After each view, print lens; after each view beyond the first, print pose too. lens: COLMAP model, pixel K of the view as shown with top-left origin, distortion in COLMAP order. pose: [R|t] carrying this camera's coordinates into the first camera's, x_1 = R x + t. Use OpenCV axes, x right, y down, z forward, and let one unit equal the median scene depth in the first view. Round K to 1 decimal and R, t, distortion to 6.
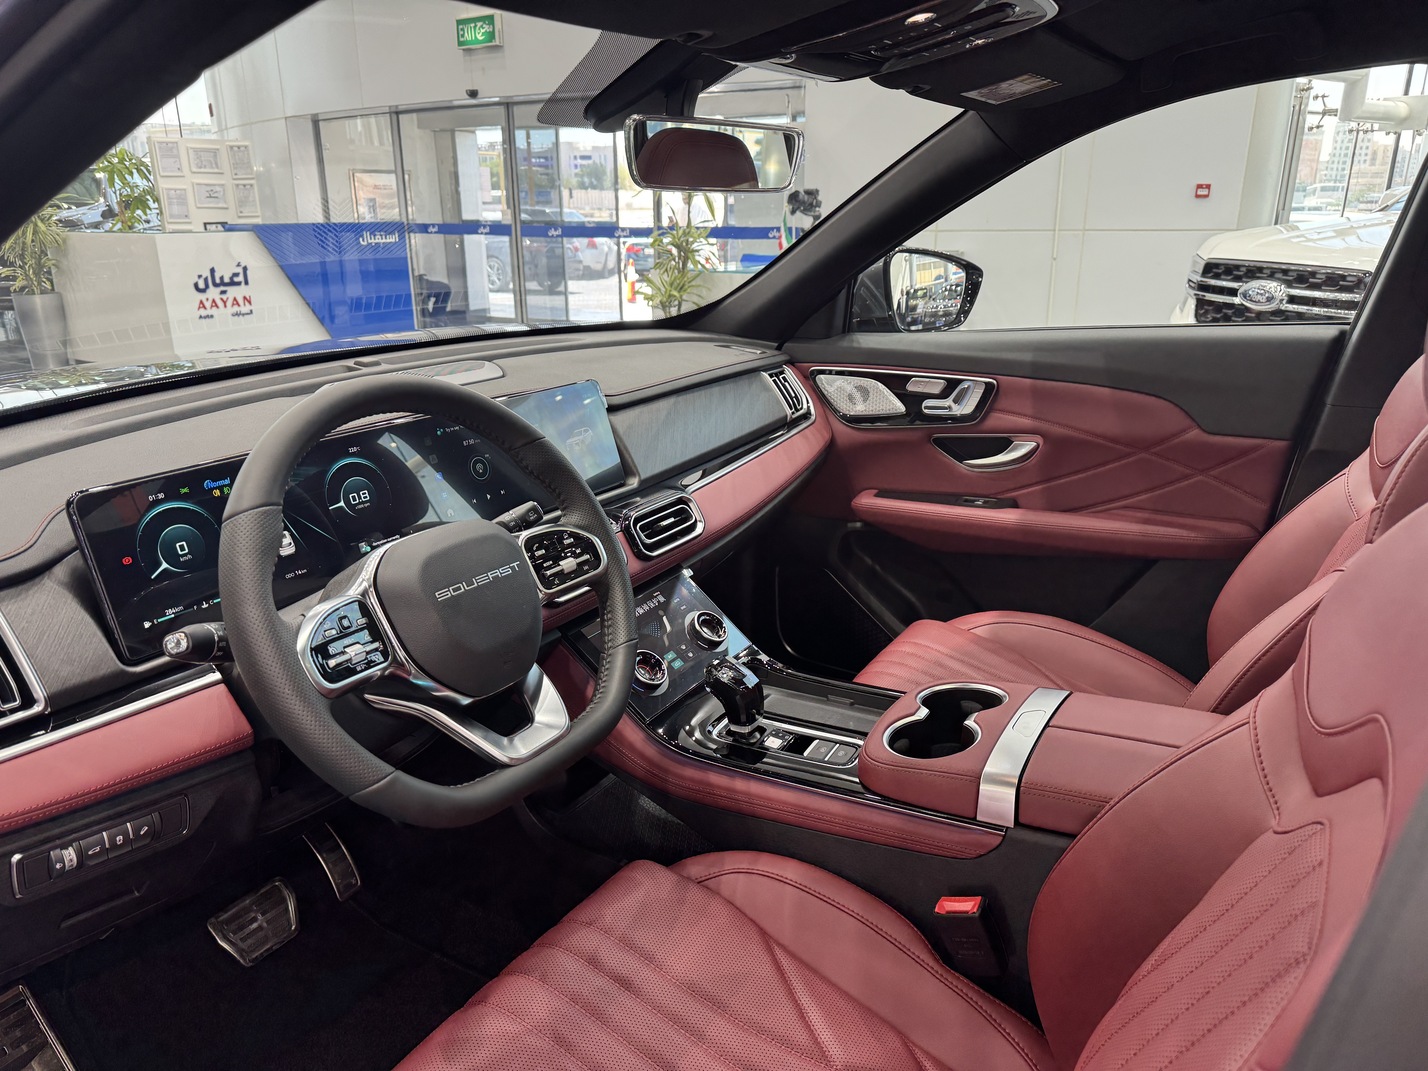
lens RADIAL K [[1005.2, 0, 717.9], [0, 1005.2, 536.2], [0, 0, 1]] dist [0.032729, -0.062613]
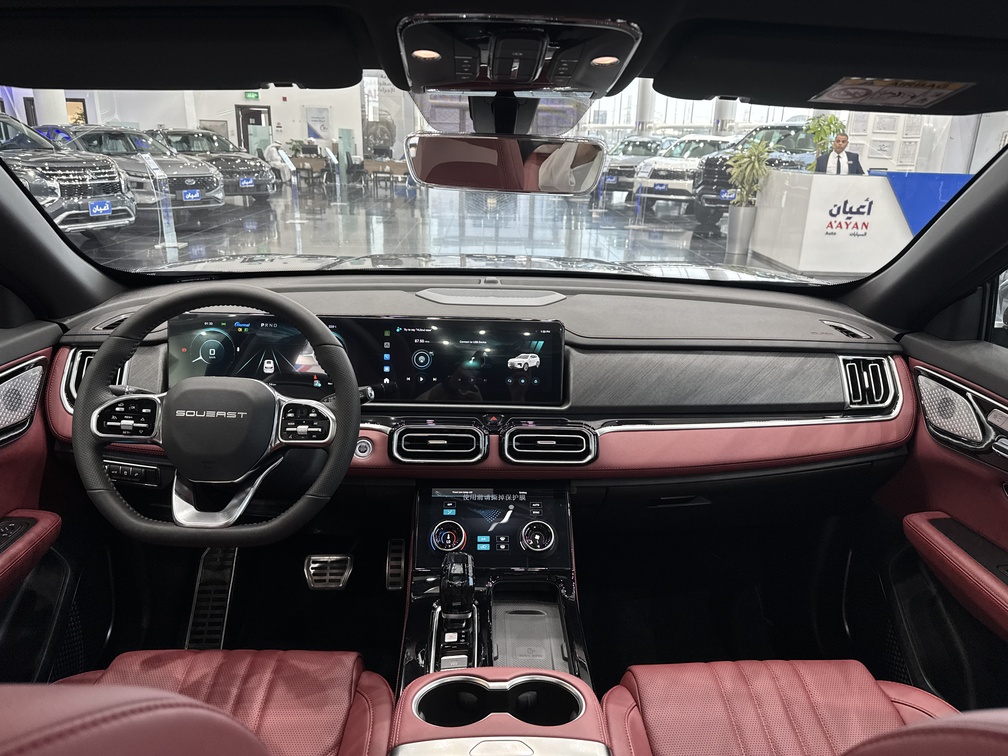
lens RADIAL K [[709.6, 0, 506.8], [0, 709.6, 378.5], [0, 0, 1]] dist [0.032729, -0.062613]
pose [[0.561347, 0.280831, -0.778475, 0.399202], [-0.287996, 0.948157, 0.134372, -0.132416], [0.775853, 0.148768, 0.613124, 0.280640]]
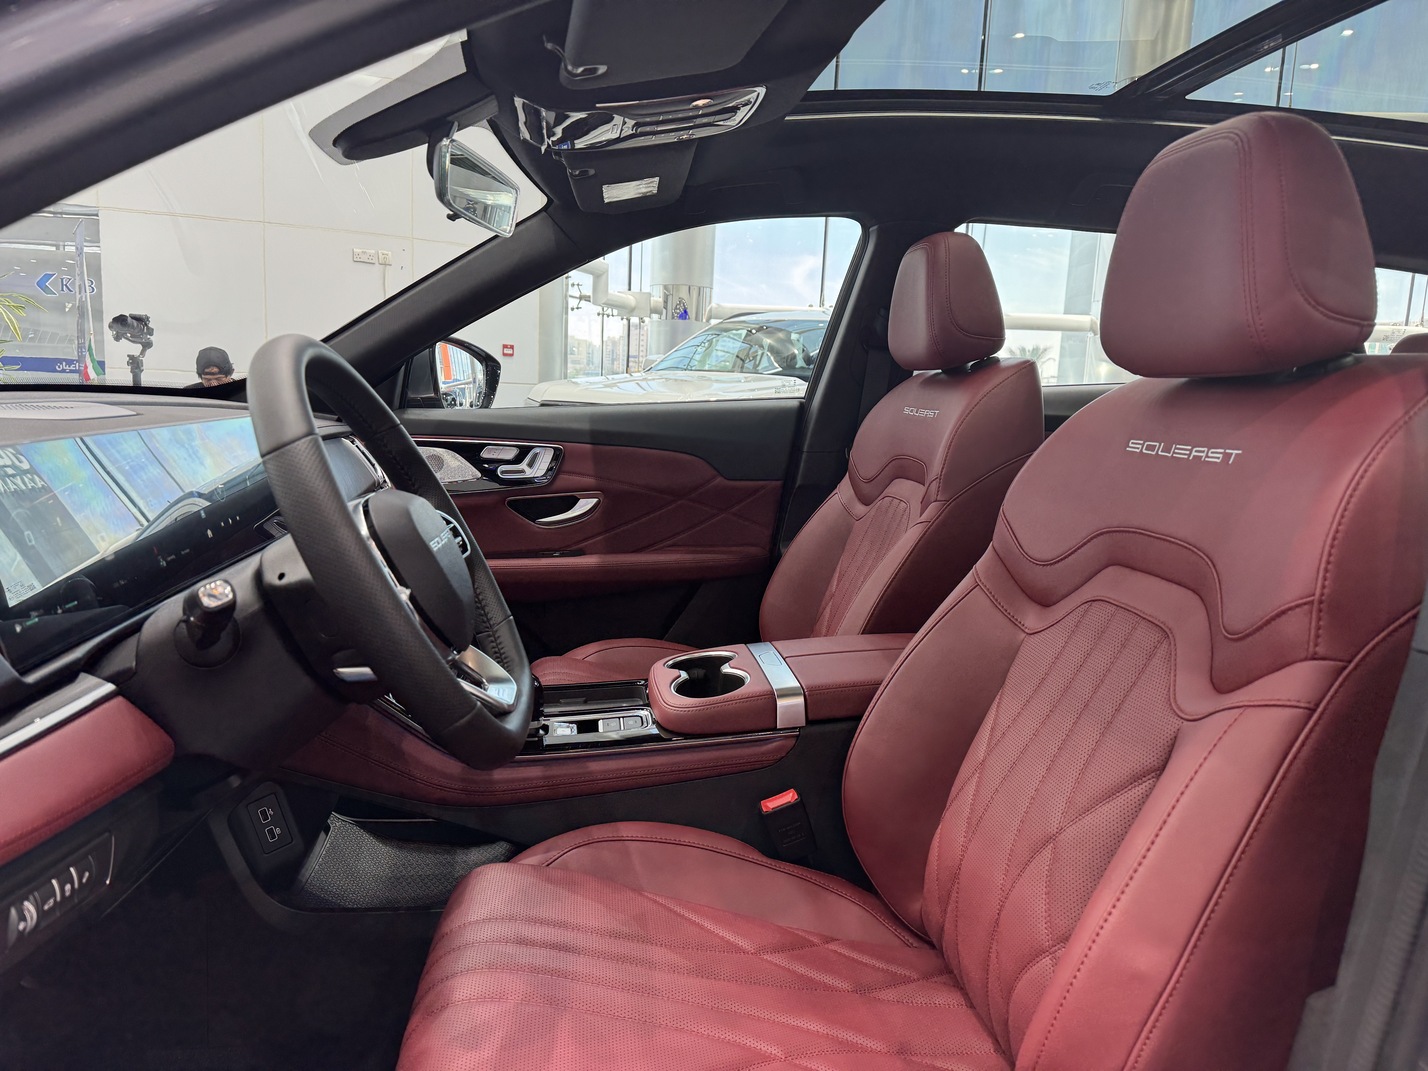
lens RADIAL K [[1005.2, 0, 717.9], [0, 1005.2, 536.2], [0, 0, 1]] dist [0.032729, -0.062613]
pose [[0.757599, -0.050600, 0.650756, -0.330411], [0.156531, 0.981982, -0.105877, 0.093067], [-0.633673, 0.182076, 0.751869, 0.038224]]
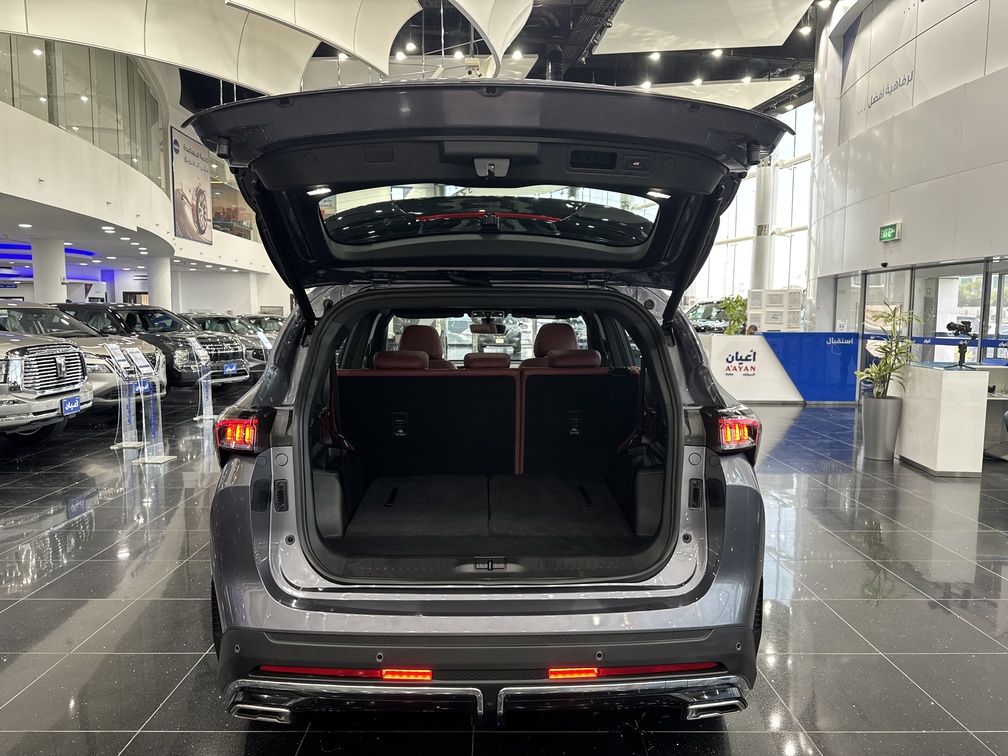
lens RADIAL K [[696.2, 0, 504.0], [0, 696.2, 378.0], [0, 0, 1]] dist [0.004603, 0.001055]
pose [[0.551578, 0.080522, -0.830228, 2.146524], [-0.266733, 0.960095, -0.084092, 0.168436], [0.790326, 0.267832, 0.551045, -0.759046]]
